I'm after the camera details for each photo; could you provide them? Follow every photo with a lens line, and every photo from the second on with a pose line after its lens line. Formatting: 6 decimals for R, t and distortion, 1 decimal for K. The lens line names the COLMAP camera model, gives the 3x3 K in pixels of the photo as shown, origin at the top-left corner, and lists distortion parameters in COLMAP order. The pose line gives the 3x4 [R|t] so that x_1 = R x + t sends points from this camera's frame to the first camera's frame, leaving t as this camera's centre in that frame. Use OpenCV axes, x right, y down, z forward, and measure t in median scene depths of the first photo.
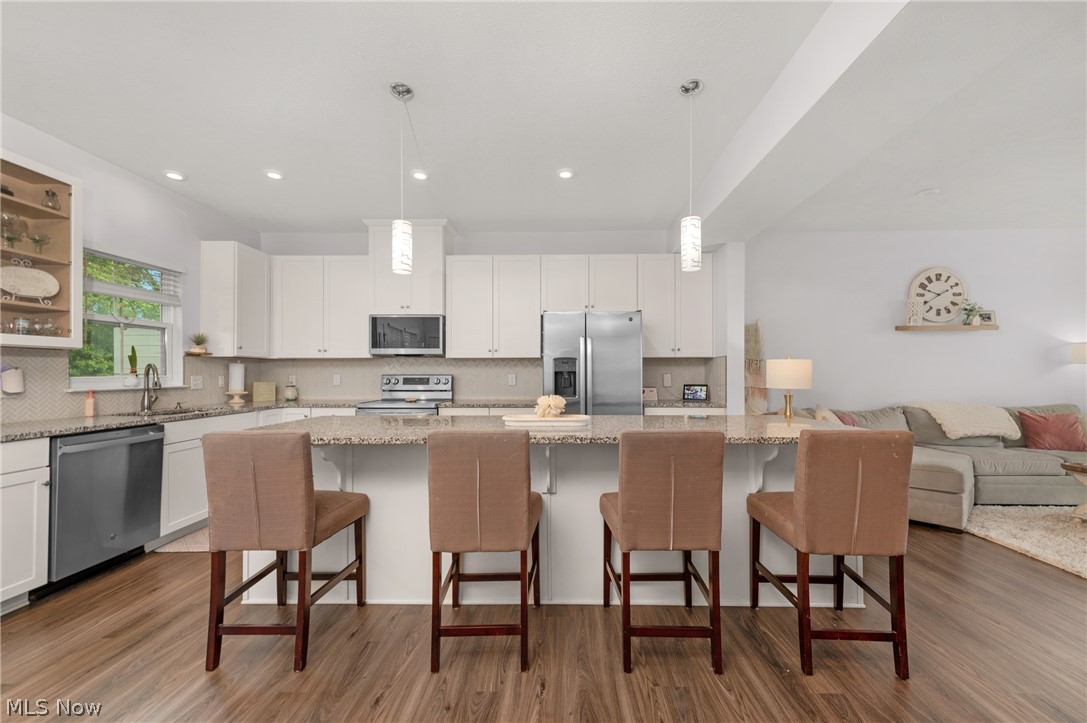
lens RADIAL K [[441.1, 0, 552.8], [0, 441.1, 367.7], [0, 0, 1]] dist [0.016143, -0.001217]
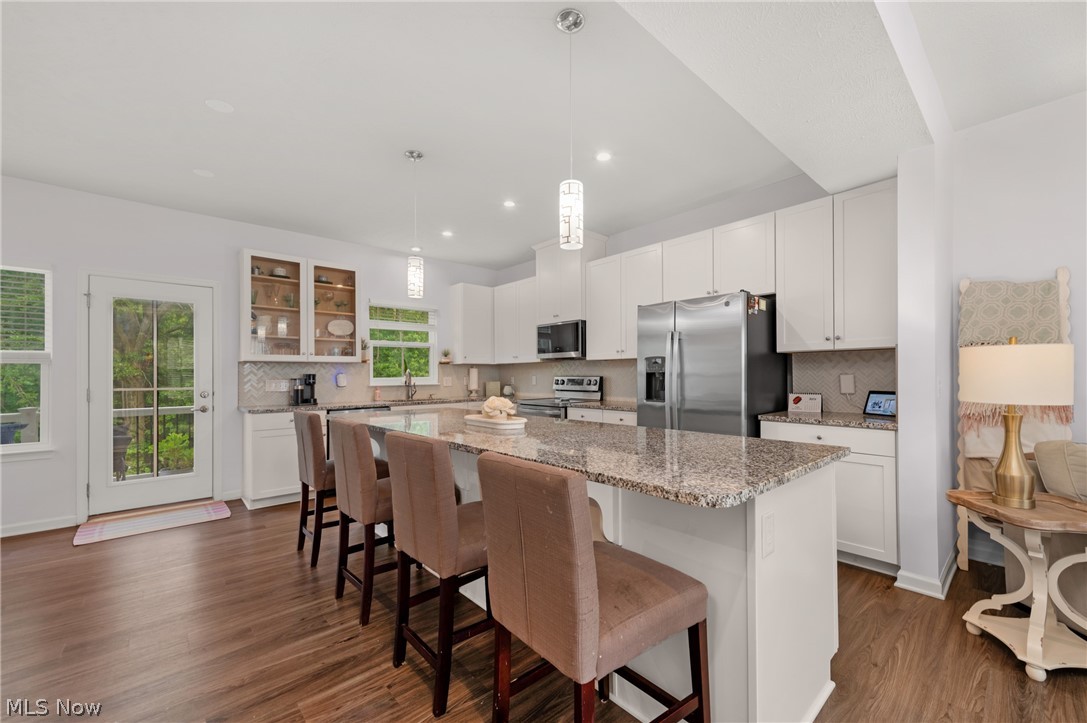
lens RADIAL K [[441.1, 0, 551.4], [0, 441.1, 369.6], [0, 0, 1]] dist [0.016143, -0.001217]
pose [[0.676413, -0.012078, -0.736423, 0.482163], [0.020600, 0.999785, 0.002525, -0.004102], [0.736234, -0.016878, 0.676516, 0.230143]]
